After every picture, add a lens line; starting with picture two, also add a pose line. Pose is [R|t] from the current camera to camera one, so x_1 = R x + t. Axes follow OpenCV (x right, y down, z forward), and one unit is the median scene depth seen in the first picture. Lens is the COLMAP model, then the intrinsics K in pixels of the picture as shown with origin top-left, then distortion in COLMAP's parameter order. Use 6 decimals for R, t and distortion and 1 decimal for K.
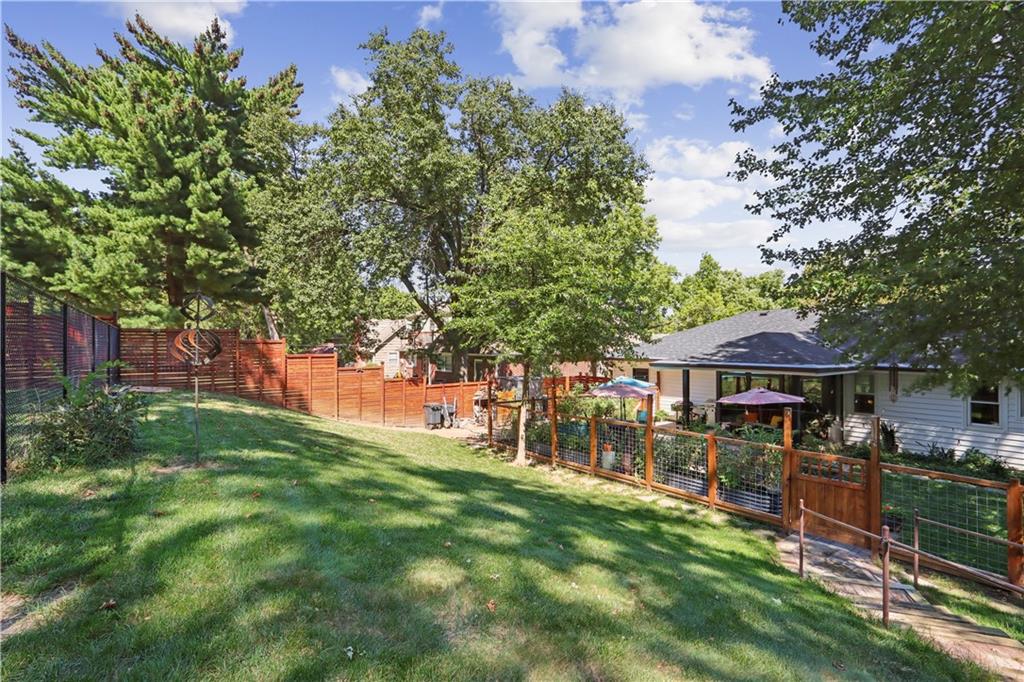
lens RADIAL K [[483.8, 0, 512.0], [0, 483.8, 341.0], [0, 0, 1]] dist [-0.017893, 0.000516]
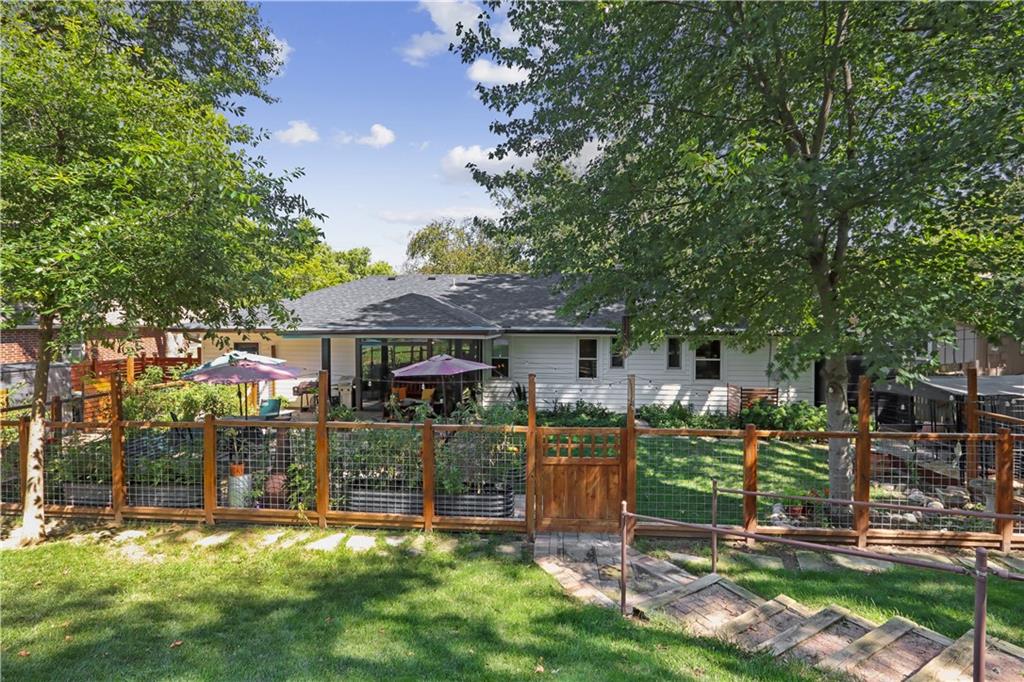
lens RADIAL K [[490.2, 0, 498.3], [0, 490.2, 320.1], [0, 0, 1]] dist [-0.000356, 0.000310]
pose [[0.692766, 0.002997, 0.721157, -0.007599], [-0.001640, 0.999995, -0.002579, 0.024955], [-0.721161, 0.000604, 0.692767, 0.215234]]
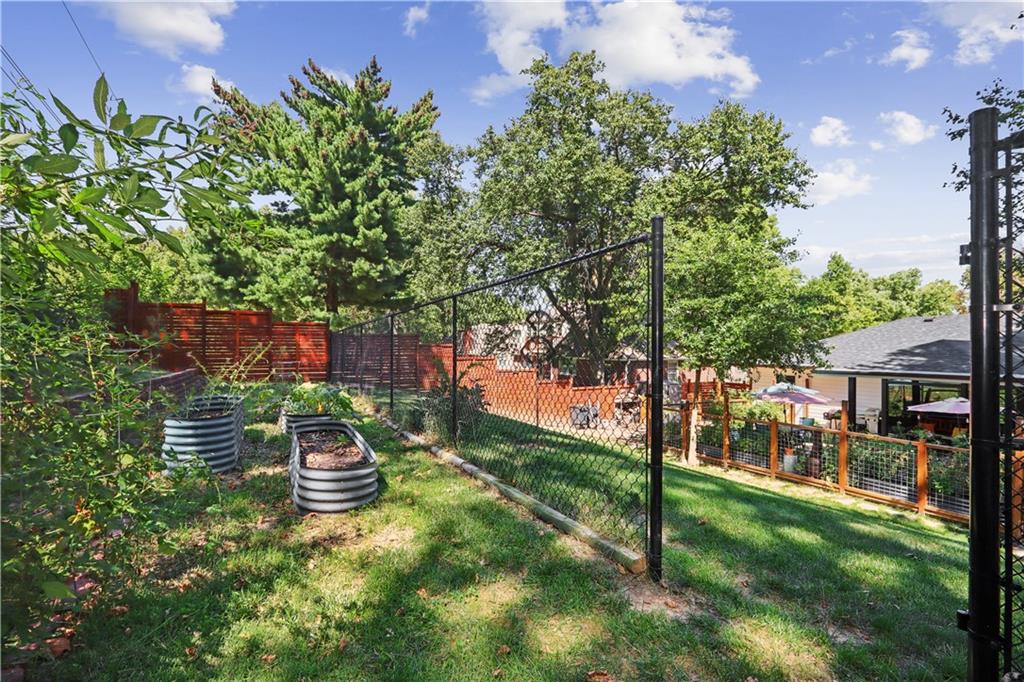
lens RADIAL K [[487.1, 0, 501.4], [0, 487.1, 346.4], [0, 0, 1]] dist [-0.019964, 0.001047]
pose [[0.984025, 0.008523, -0.177824, -0.133439], [-0.008076, 0.999962, 0.003234, -0.000546], [0.177845, -0.001746, 0.984057, -0.070678]]
